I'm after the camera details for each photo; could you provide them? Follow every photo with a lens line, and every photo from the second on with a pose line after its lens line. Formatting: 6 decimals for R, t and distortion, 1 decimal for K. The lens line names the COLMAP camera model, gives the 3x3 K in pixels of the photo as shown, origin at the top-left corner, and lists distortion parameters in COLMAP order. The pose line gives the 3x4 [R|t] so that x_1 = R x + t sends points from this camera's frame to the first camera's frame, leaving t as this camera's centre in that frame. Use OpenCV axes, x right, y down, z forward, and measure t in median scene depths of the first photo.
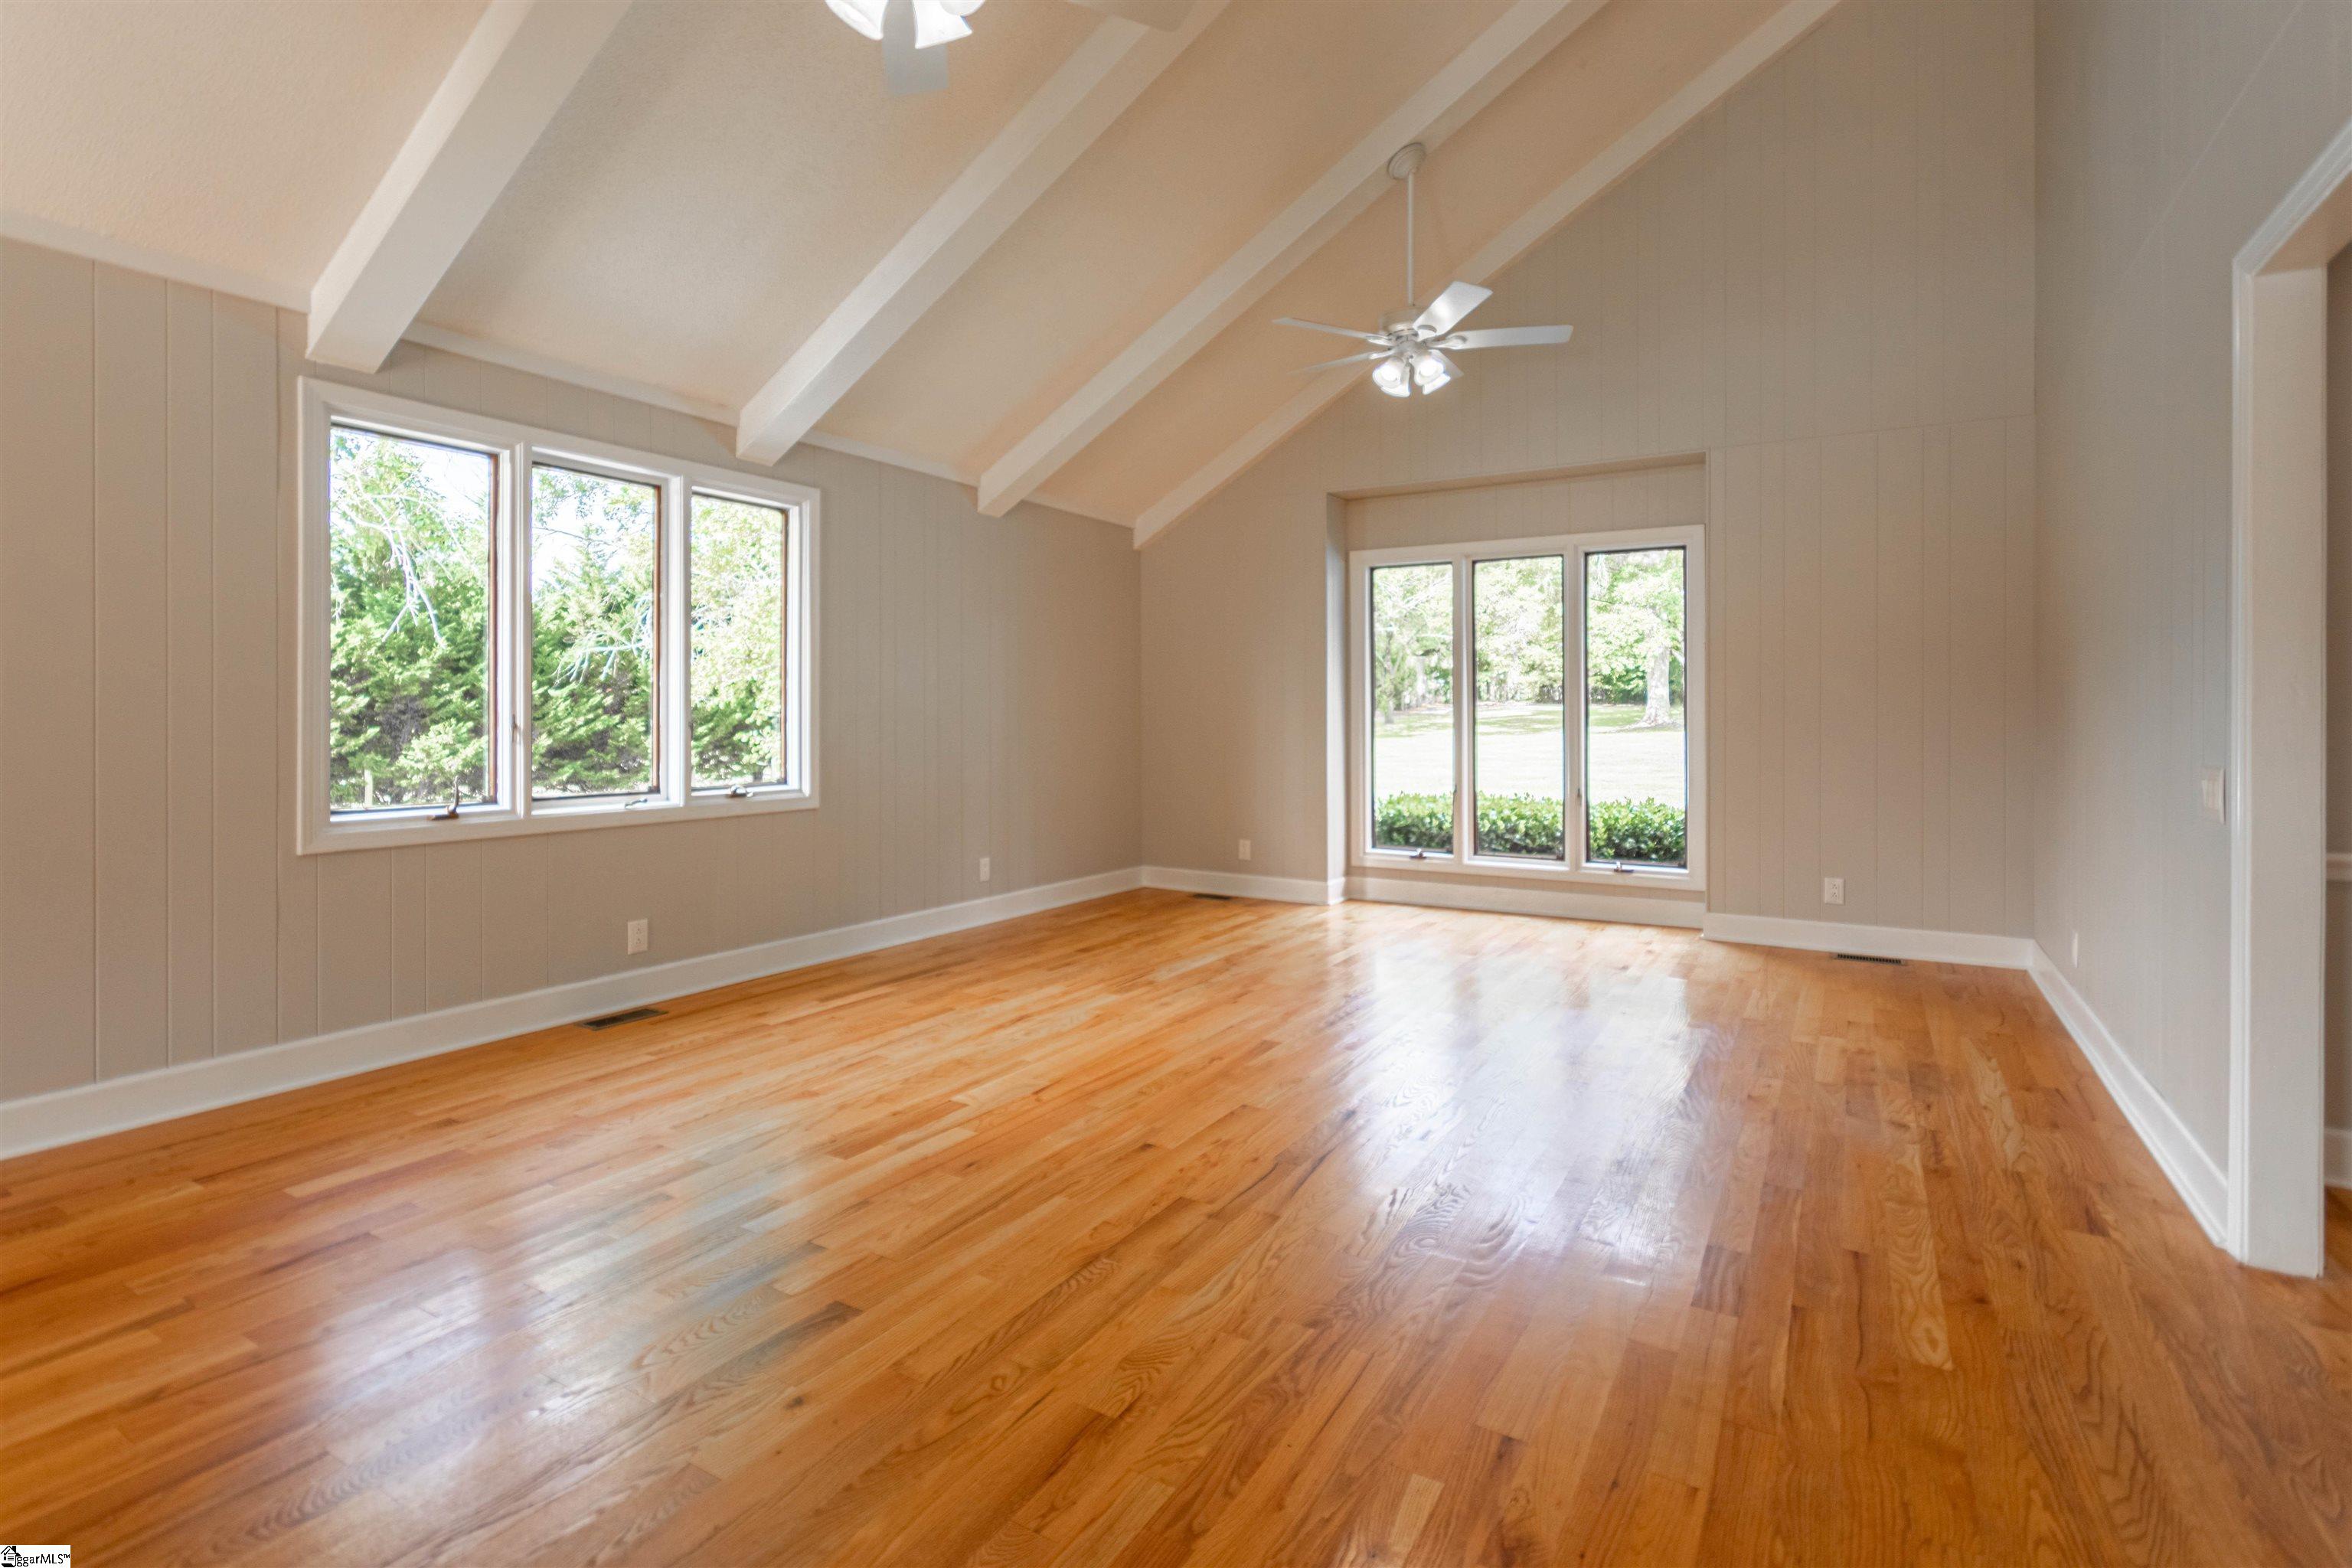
lens RADIAL K [[1169.3, 0, 1137.3], [0, 1169.3, 700.2], [0, 0, 1]] dist [0.000224, 0.000519]
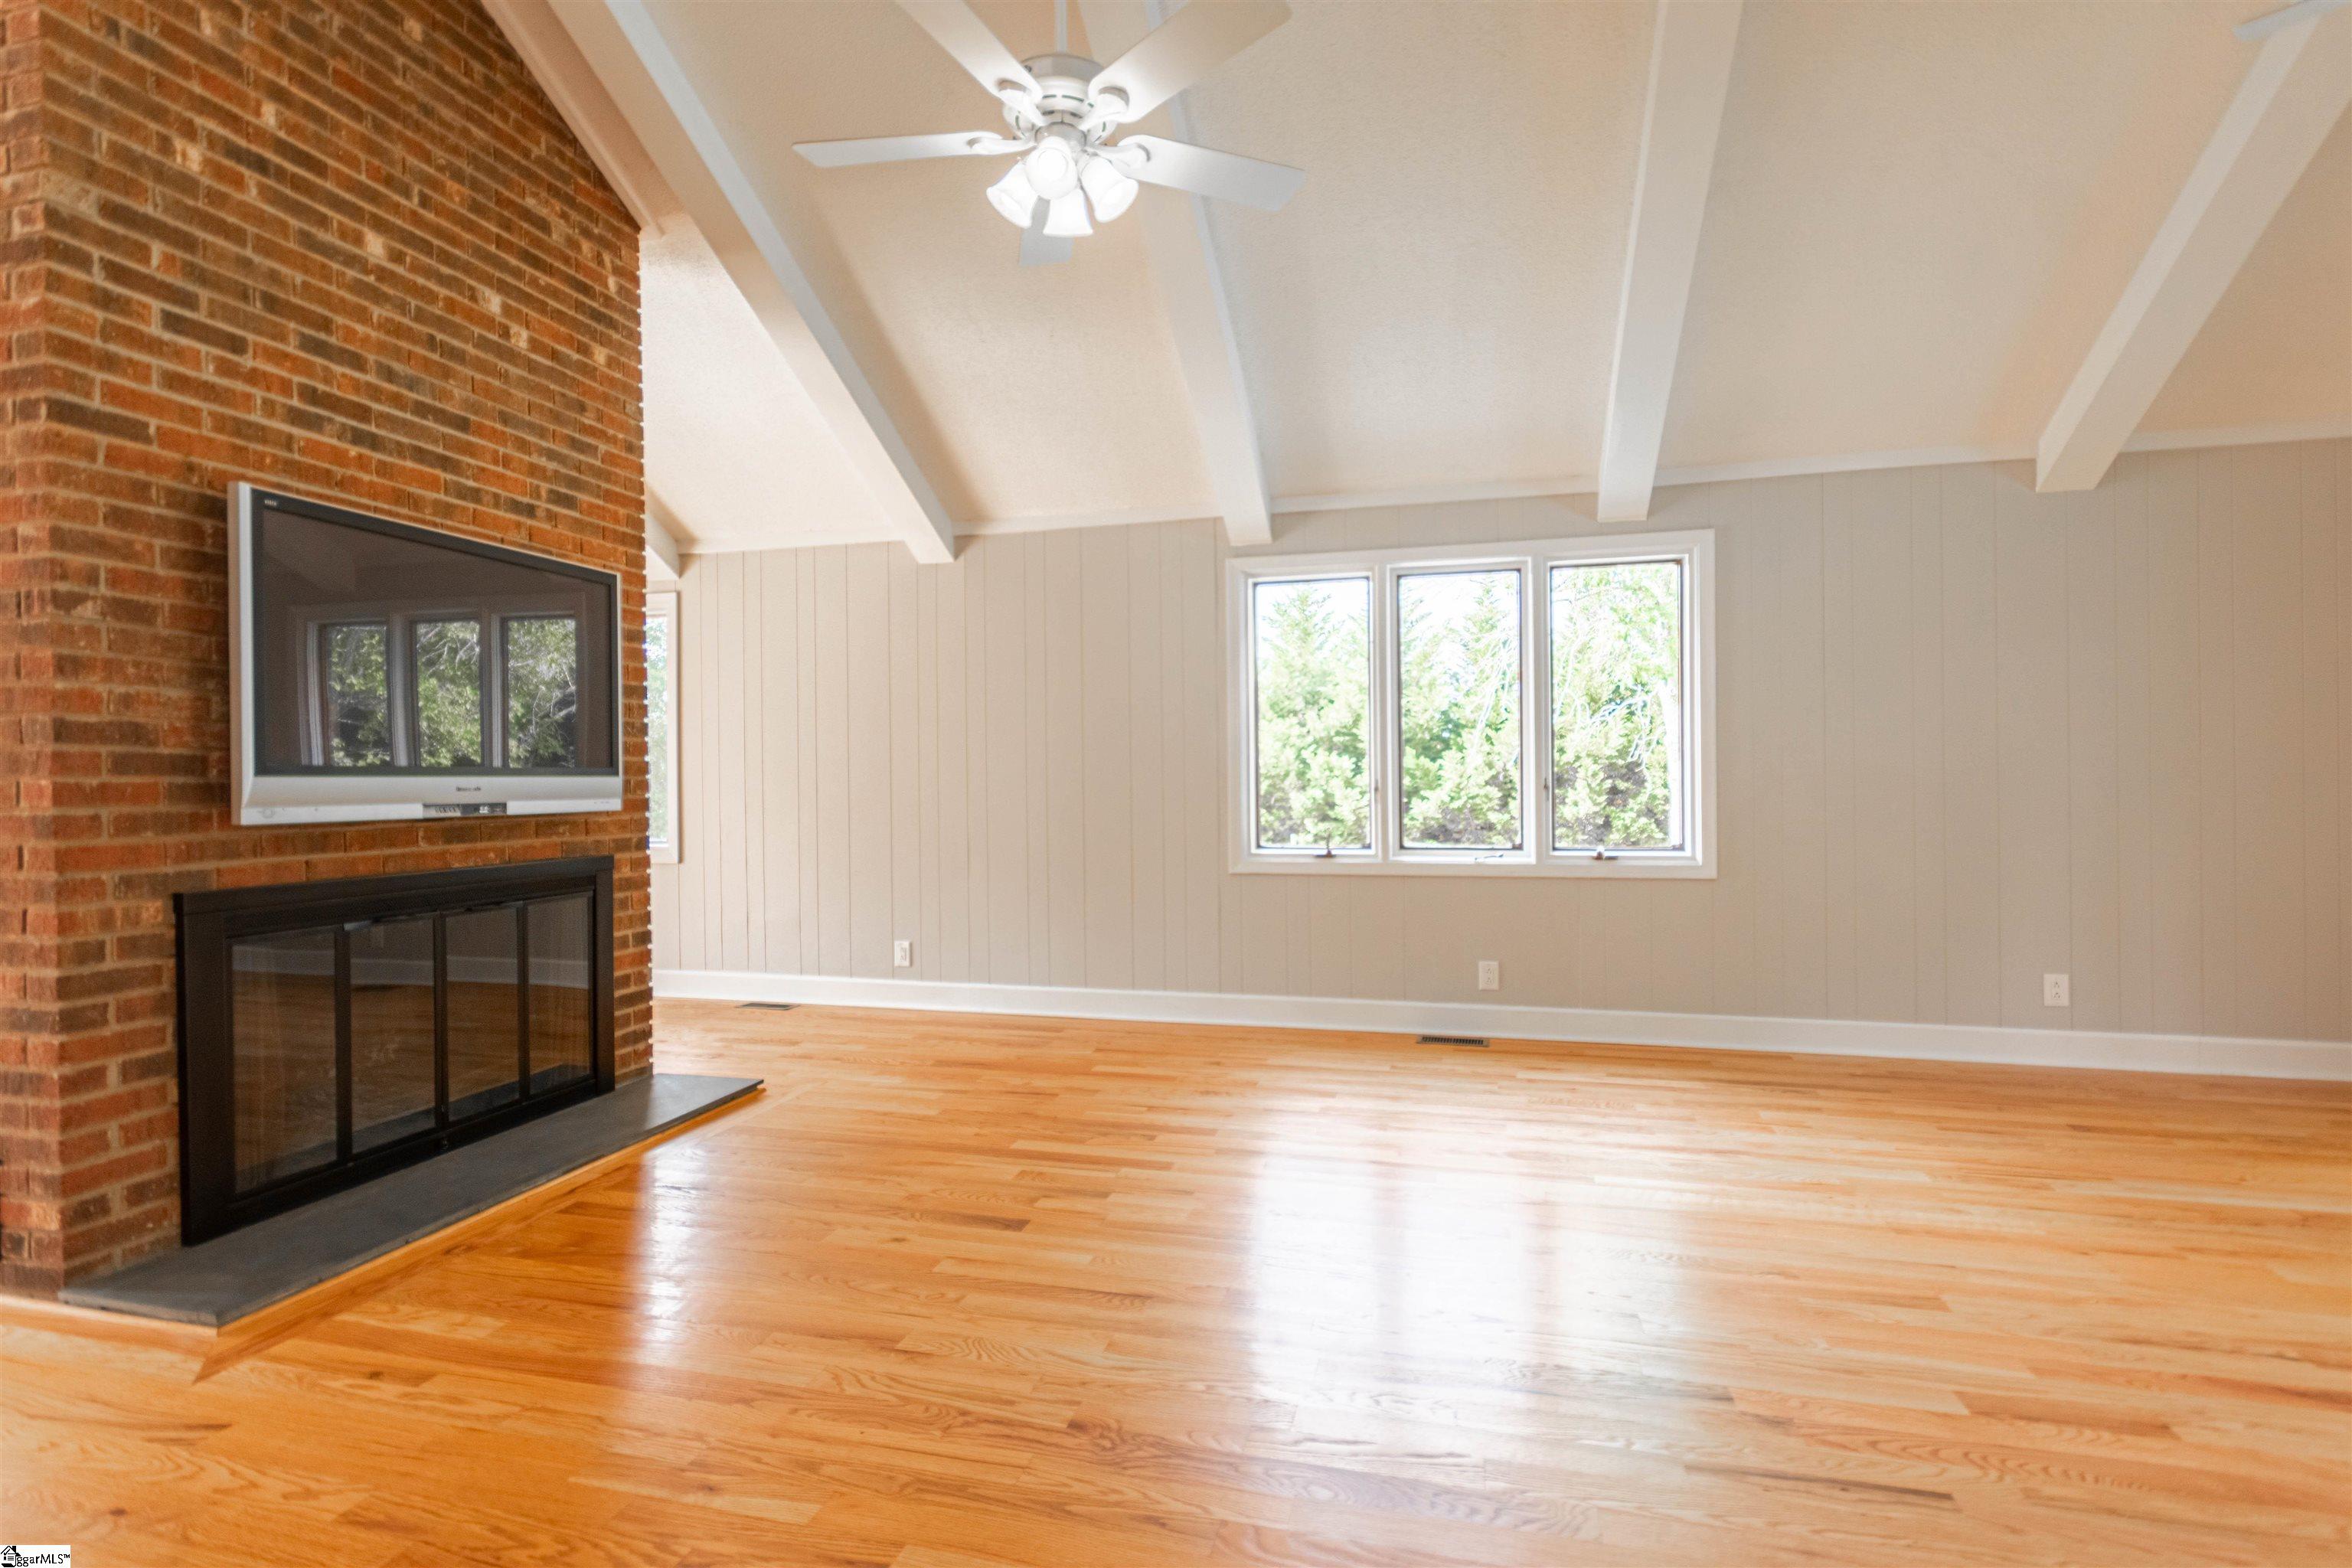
lens RADIAL K [[1087.5, 0, 1156.0], [0, 1087.5, 791.4], [0, 0, 1]] dist [0.000493, 0.000667]
pose [[0.279378, 0.004649, -0.960170, 0.458951], [0.021763, 0.999701, 0.011172, 0.005116], [0.959934, -0.024017, 0.279194, 0.375351]]
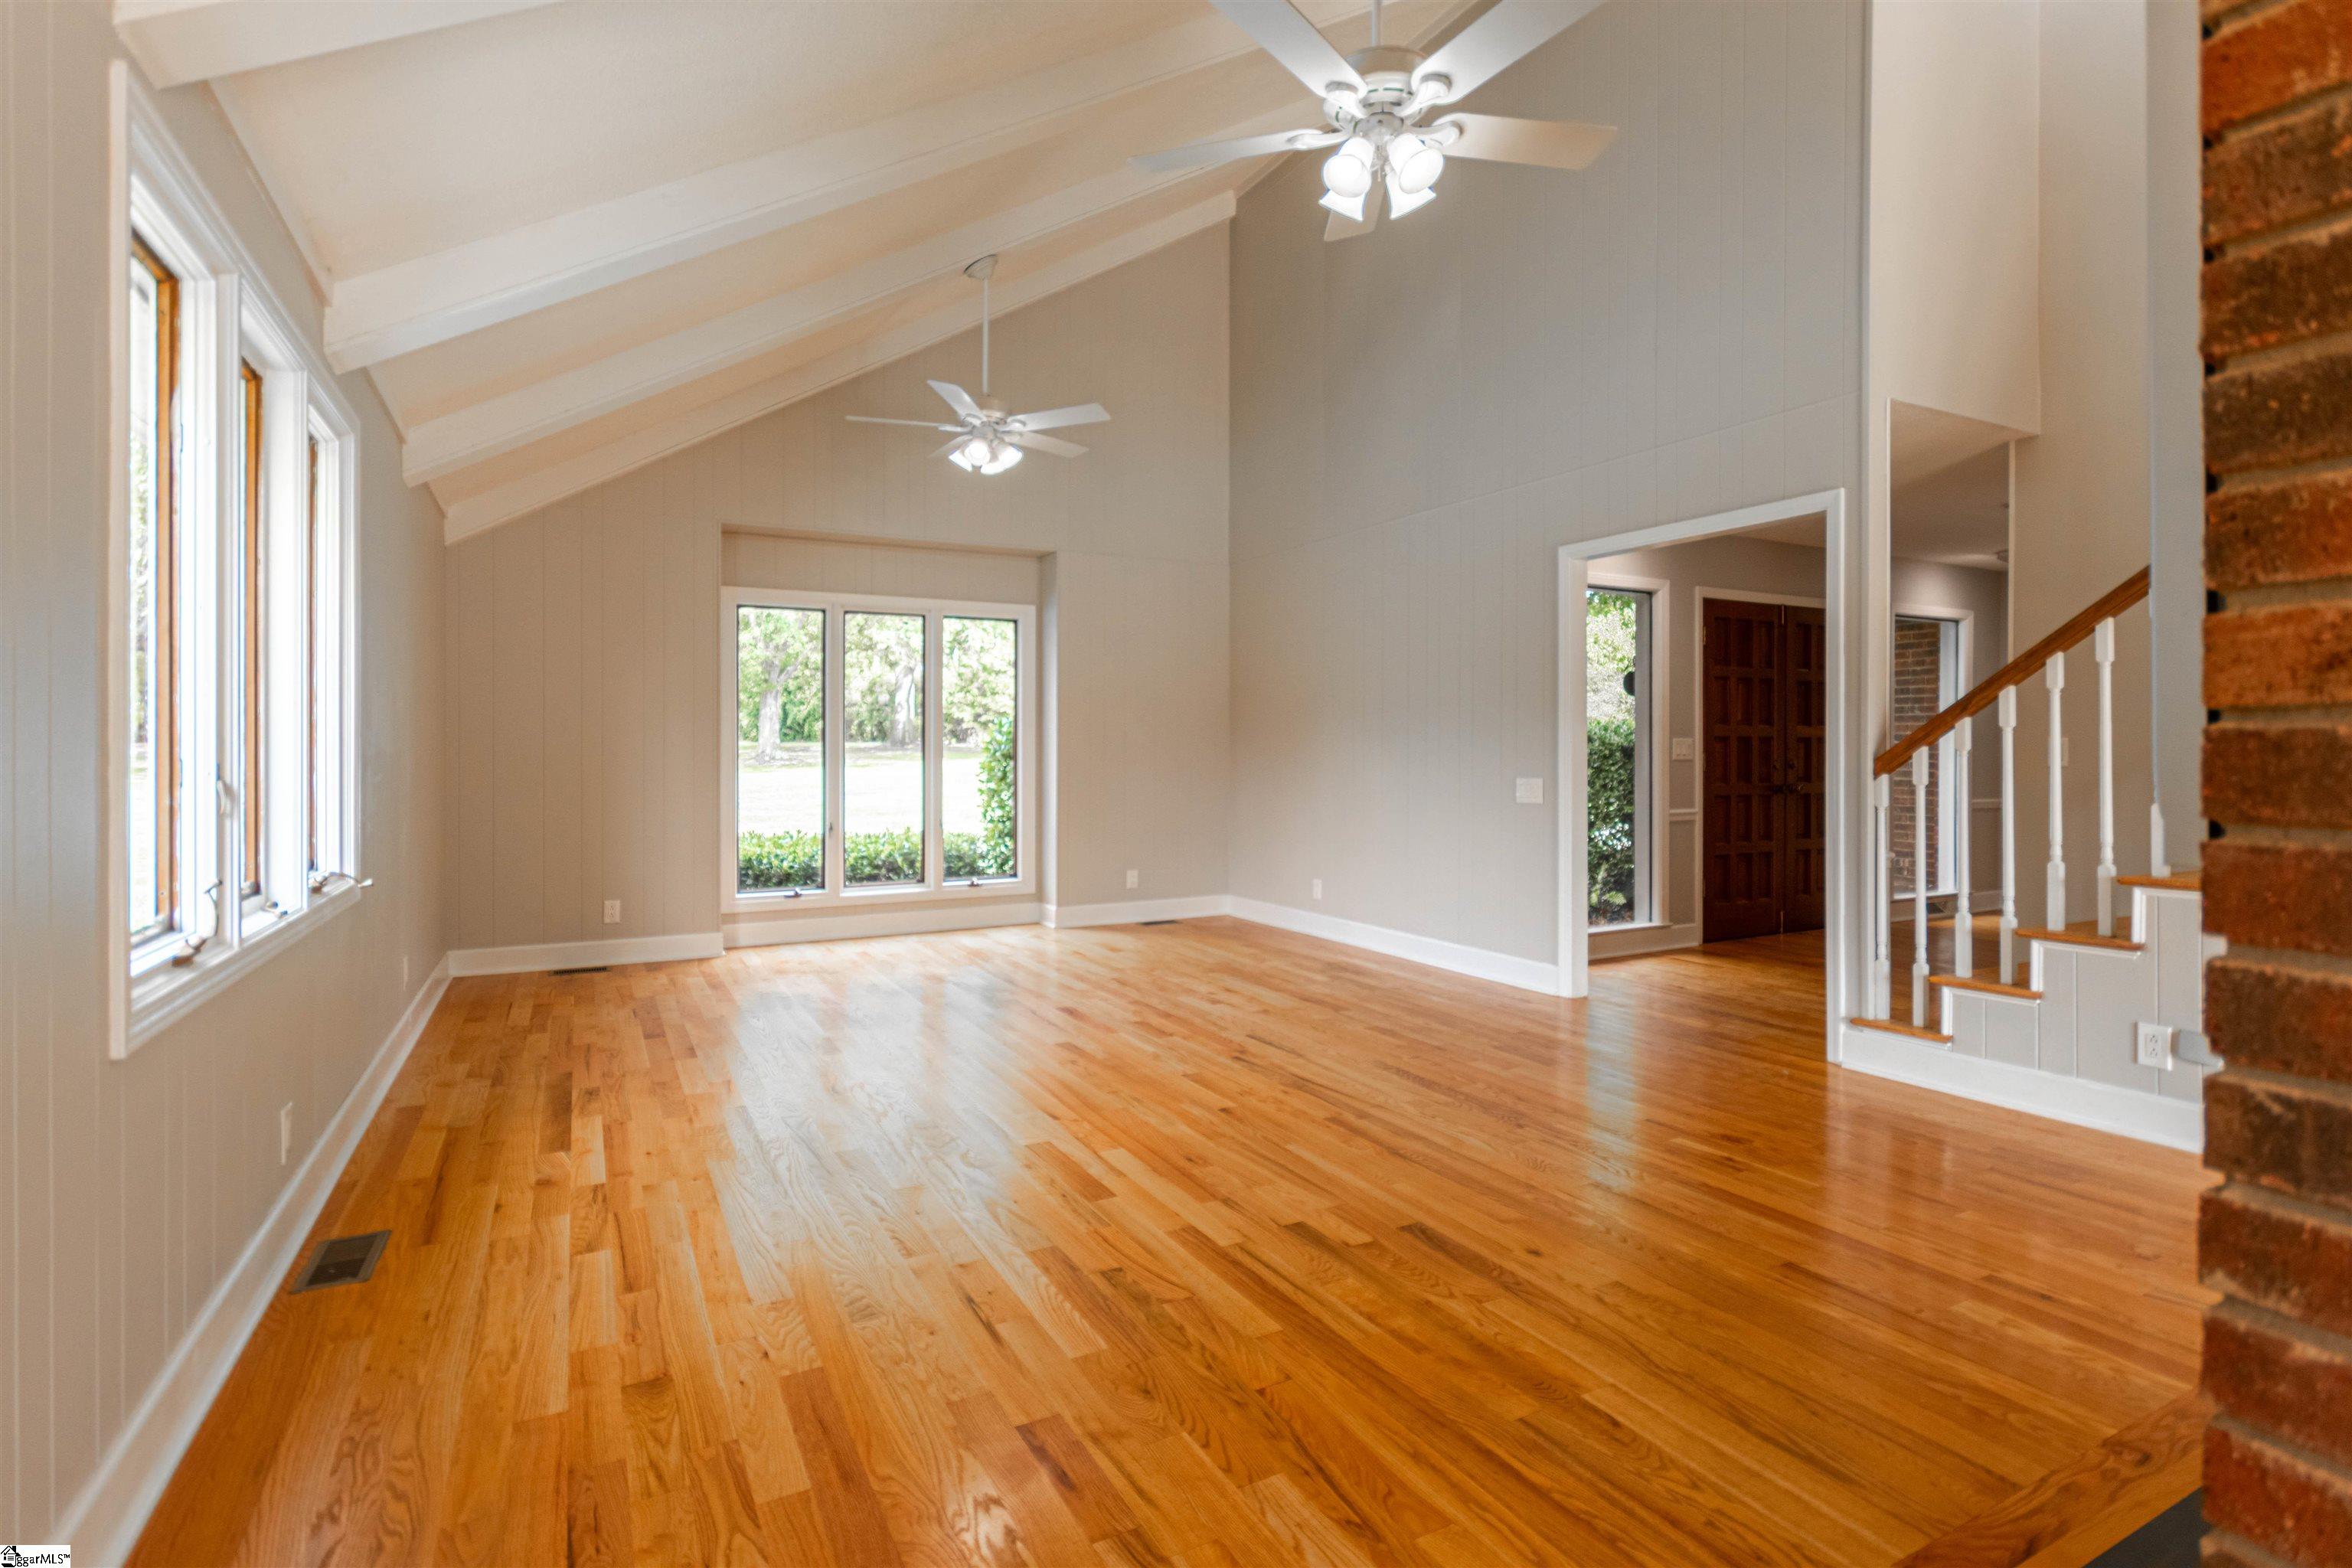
lens RADIAL K [[1145.5, 0, 1238.0], [0, 1145.5, 786.5], [0, 0, 1]] dist [-0.000391, 0.000138]
pose [[0.466321, -0.028565, 0.884154, -0.662541], [-0.008492, 0.999288, 0.036763, -0.002404], [-0.884575, -0.024652, 0.465746, 0.275311]]
